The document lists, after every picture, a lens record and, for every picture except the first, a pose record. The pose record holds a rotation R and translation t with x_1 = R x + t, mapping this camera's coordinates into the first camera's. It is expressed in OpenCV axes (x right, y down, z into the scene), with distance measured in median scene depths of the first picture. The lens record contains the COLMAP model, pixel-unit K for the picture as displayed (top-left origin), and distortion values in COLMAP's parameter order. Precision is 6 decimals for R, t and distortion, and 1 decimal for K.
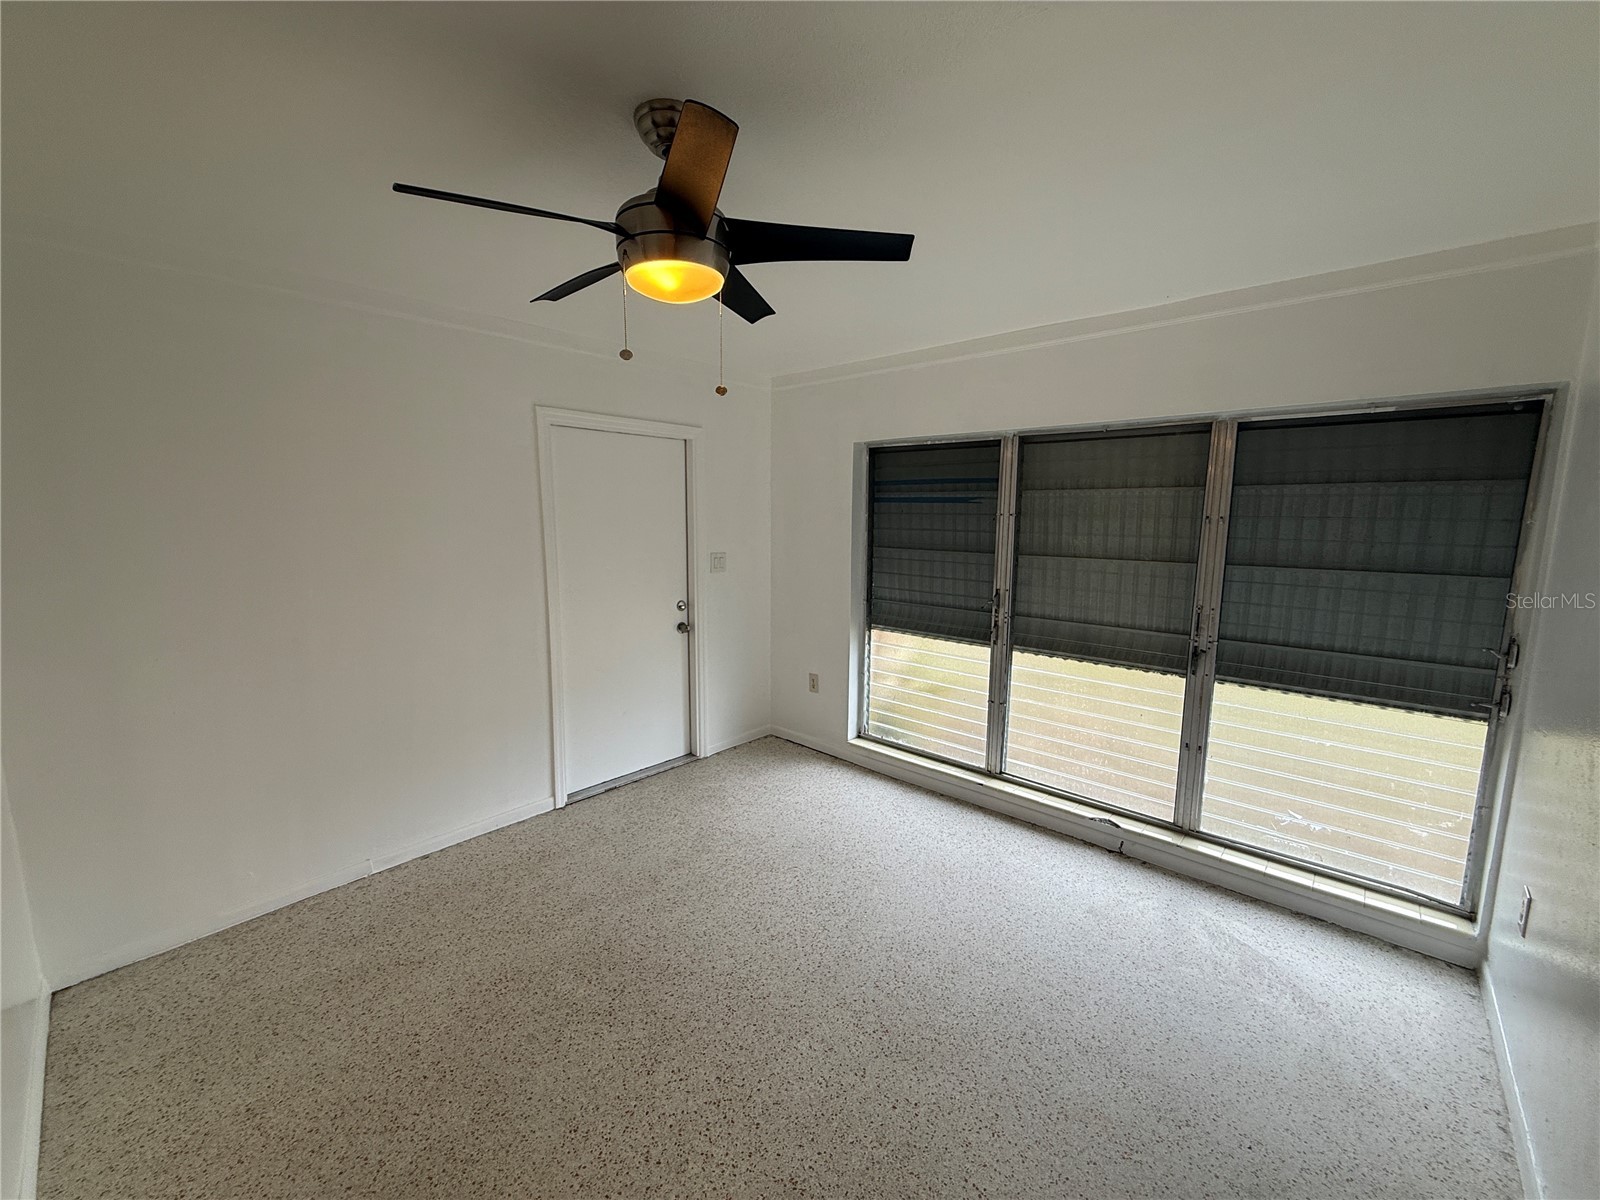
lens RADIAL K [[636.5, 0, 808.3], [0, 636.5, 597.4], [0, 0, 1]] dist [0.002170, 0.000228]
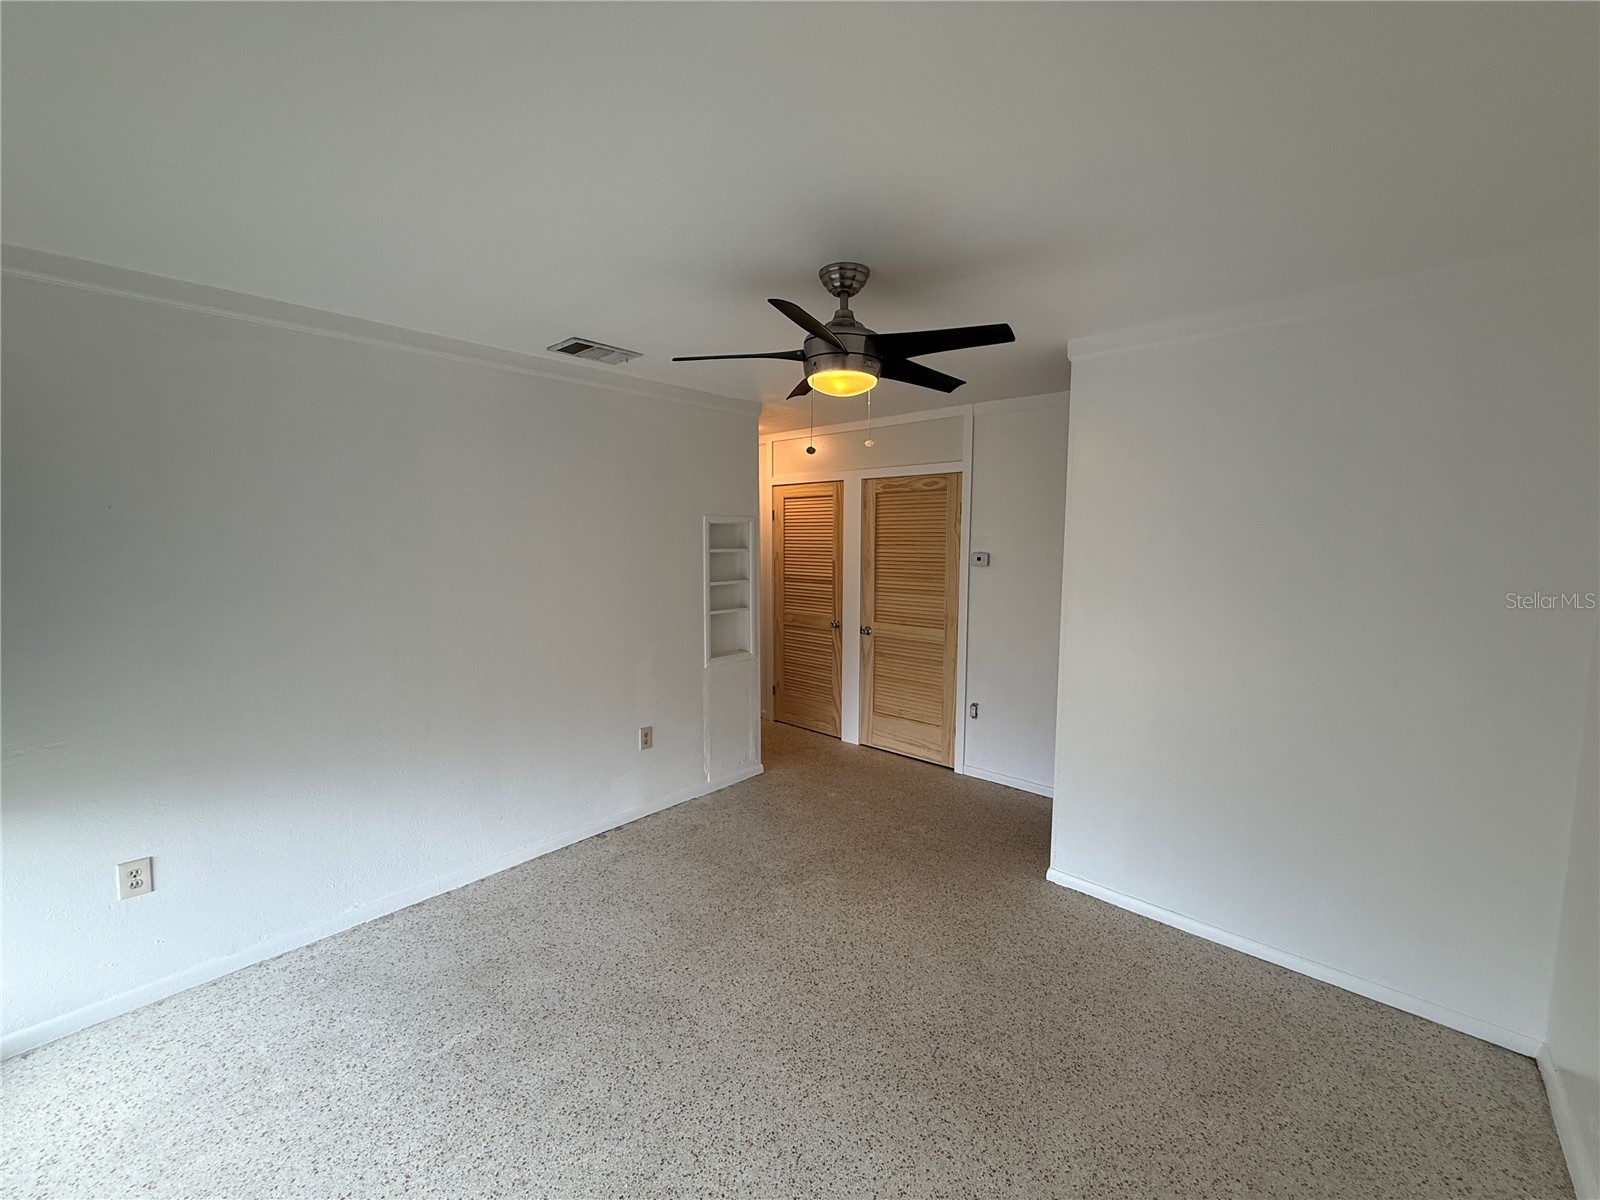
lens RADIAL K [[636.5, 0, 808.3], [0, 636.5, 597.4], [0, 0, 1]] dist [0.002170, 0.000228]
pose [[-0.999983, -0.002357, 0.005336, -0.117285], [-0.001053, 0.972633, 0.232343, -0.271200], [-0.005738, 0.232334, -0.972619, 1.860843]]
